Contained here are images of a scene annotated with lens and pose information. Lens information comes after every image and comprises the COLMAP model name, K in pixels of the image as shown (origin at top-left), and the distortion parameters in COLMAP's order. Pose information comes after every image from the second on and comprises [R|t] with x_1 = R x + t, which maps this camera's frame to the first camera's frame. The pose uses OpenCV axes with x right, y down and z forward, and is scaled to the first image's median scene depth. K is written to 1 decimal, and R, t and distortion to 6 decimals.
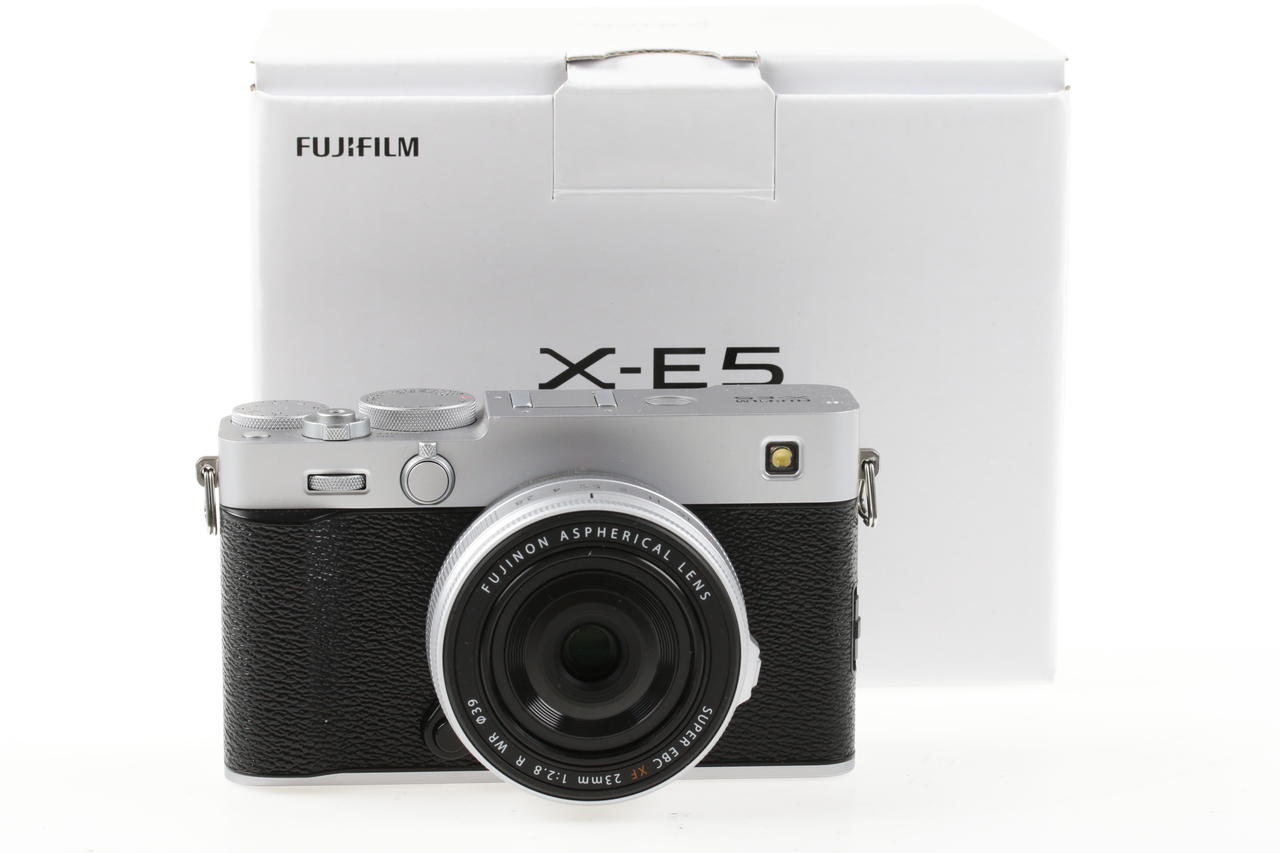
lens RADIAL K [[4150.9, 0, 640.0], [0, 4150.9, 426.5], [0, 0, 1]] dist [0.076103, -1.025738]
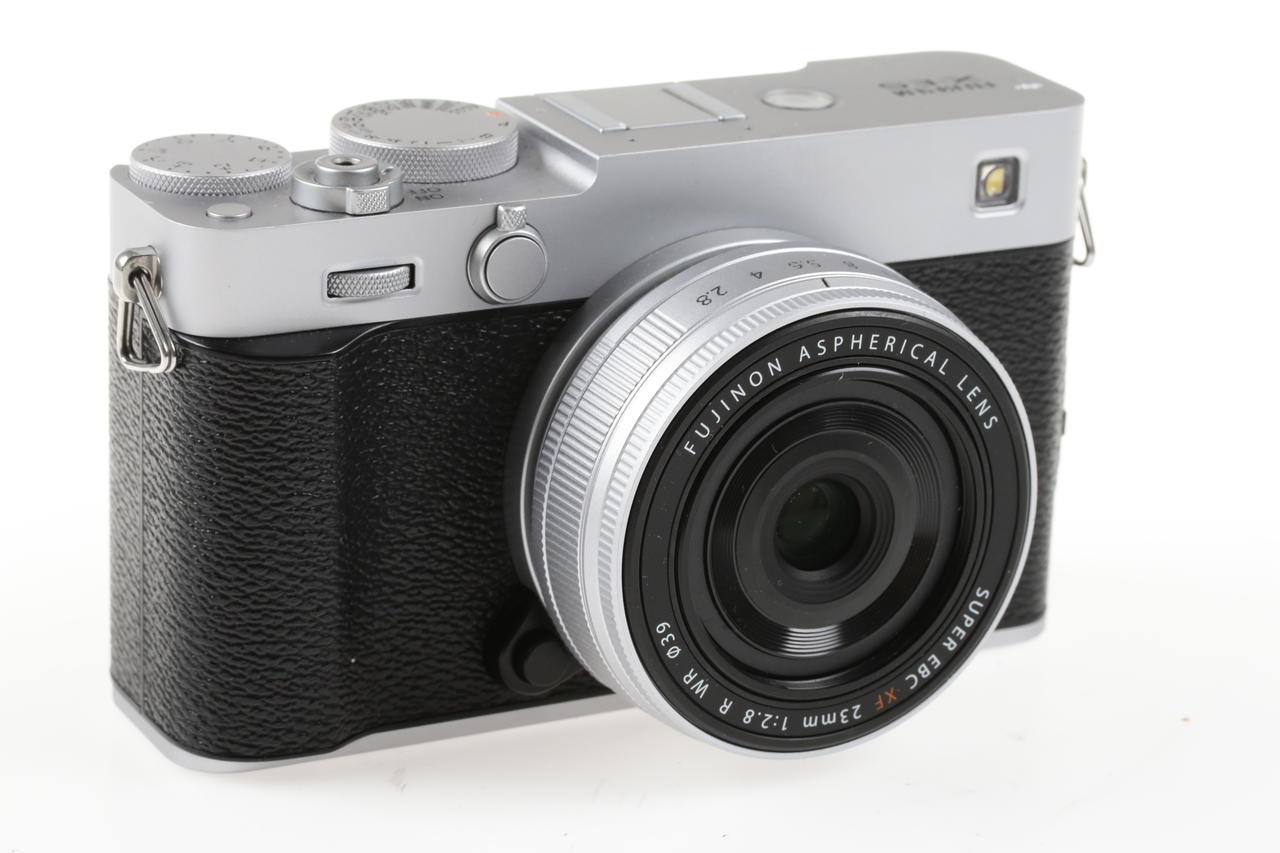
lens RADIAL K [[4150.9, 0, 640.0], [0, 4150.9, 426.5], [0, 0, 1]] dist [0.076103, -1.025738]
pose [[0.916604, -0.099142, 0.387309, -0.273375], [0.036261, 0.985388, 0.166420, -0.065089], [-0.398149, -0.138497, 0.906806, 0.426877]]
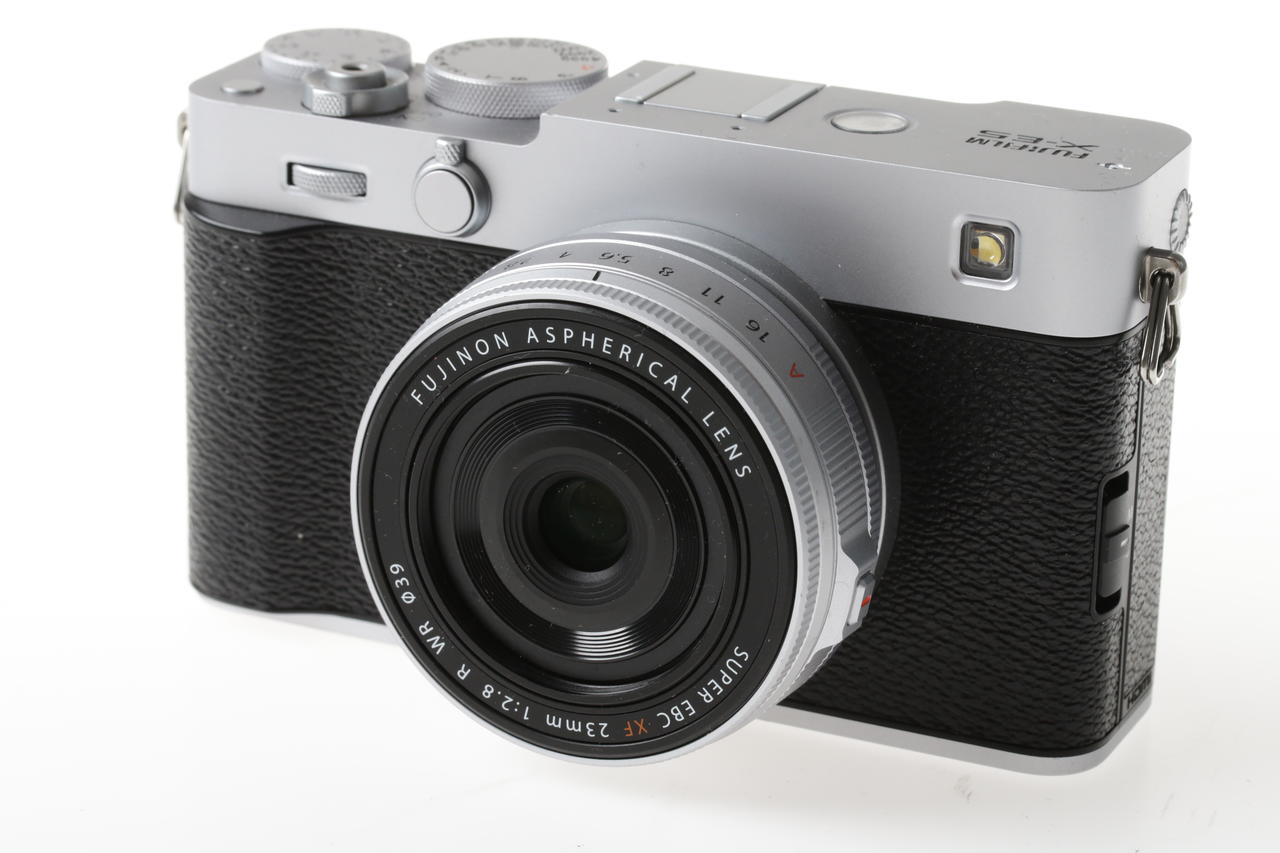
lens RADIAL K [[4150.9, 0, 640.0], [0, 4150.9, 426.5], [0, 0, 1]] dist [0.076103, -1.025738]
pose [[0.878986, 0.178121, -0.442331, 0.258317], [-0.108103, 0.977898, 0.178968, -0.068959], [0.464433, -0.109493, 0.878814, 0.452699]]
